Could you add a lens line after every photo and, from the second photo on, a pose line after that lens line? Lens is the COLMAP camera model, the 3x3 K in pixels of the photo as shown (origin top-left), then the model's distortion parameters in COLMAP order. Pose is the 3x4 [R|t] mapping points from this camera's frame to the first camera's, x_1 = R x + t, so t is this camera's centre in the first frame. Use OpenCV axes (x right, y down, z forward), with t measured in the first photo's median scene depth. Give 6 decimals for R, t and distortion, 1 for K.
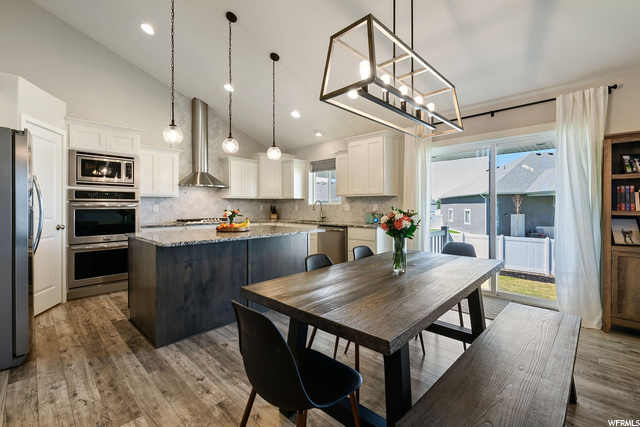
lens RADIAL K [[280.0, 0, 321.6], [0, 280.0, 206.1], [0, 0, 1]] dist [-0.000625, -0.000089]
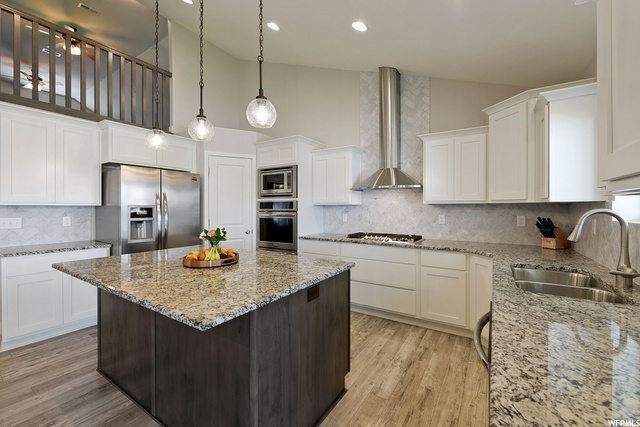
lens RADIAL K [[265.4, 0, 318.5], [0, 265.4, 210.7], [0, 0, 1]] dist [0.000113, -0.000069]
pose [[0.192819, 0.008359, -0.981199, 0.266785], [0.000087, 0.999964, 0.008536, -0.027315], [0.981234, -0.001732, 0.192811, 0.939639]]
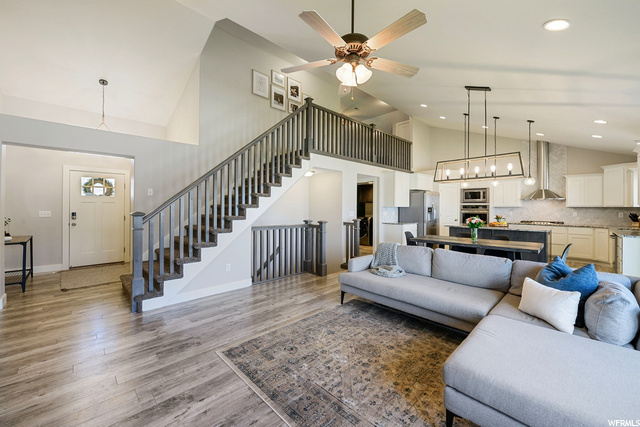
lens RADIAL K [[253.9, 0, 319.0], [0, 253.9, 208.5], [0, 0, 1]] dist [-0.007829, -0.000048]
pose [[-0.034598, 0.003203, -0.999396, 1.248796], [-0.005190, 0.999981, 0.003385, -0.027681], [0.999388, 0.005304, -0.034581, -0.158297]]
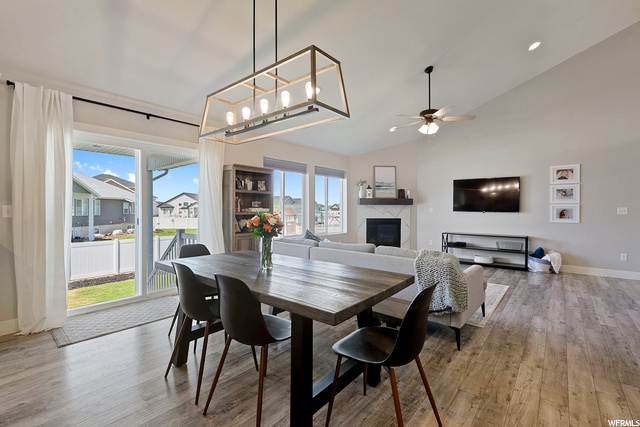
lens RADIAL K [[284.7, 0, 322.5], [0, 284.7, 209.9], [0, 0, 1]] dist [0.002824, -0.000028]
pose [[-0.077133, -0.003296, 0.997015, -0.414673], [0.000745, 0.999994, 0.003363, 0.002962], [-0.997021, 0.001002, -0.077130, 0.413521]]
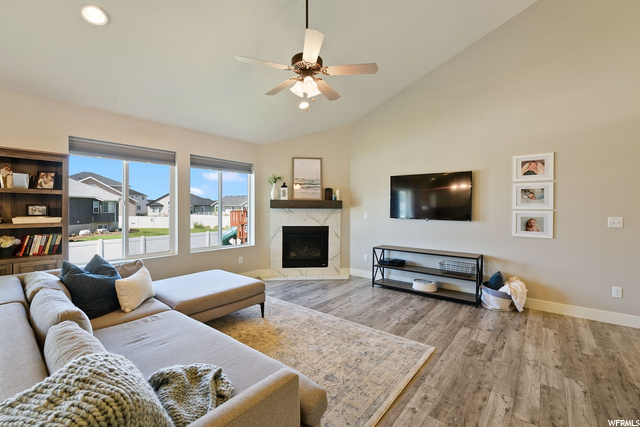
lens RADIAL K [[276.7, 0, 322.3], [0, 276.7, 209.3], [0, 0, 1]] dist [-0.000899, -0.000015]
pose [[-0.093279, -0.006165, 0.995621, 0.020176], [-0.003127, 0.999978, 0.005899, -0.027666], [-0.995635, -0.002563, -0.093296, -0.080407]]
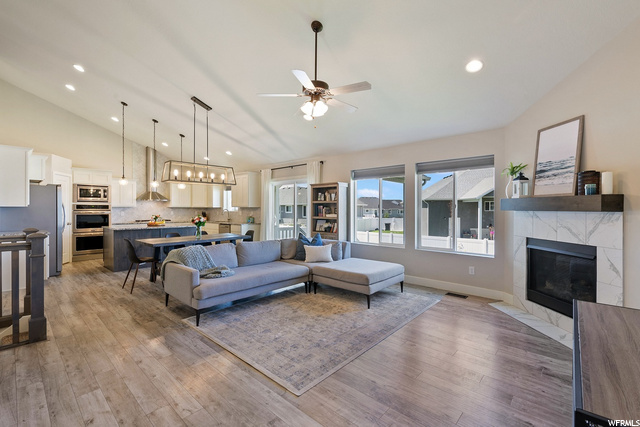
lens RADIAL K [[284.7, 0, 322.5], [0, 284.7, 209.9], [0, 0, 1]] dist [0.002824, -0.000028]
pose [[0.999453, 0.002350, 0.032979, 0.690557], [-0.002415, 0.999995, 0.001909, -0.026349], [-0.032974, -0.001987, 0.999454, -0.938553]]
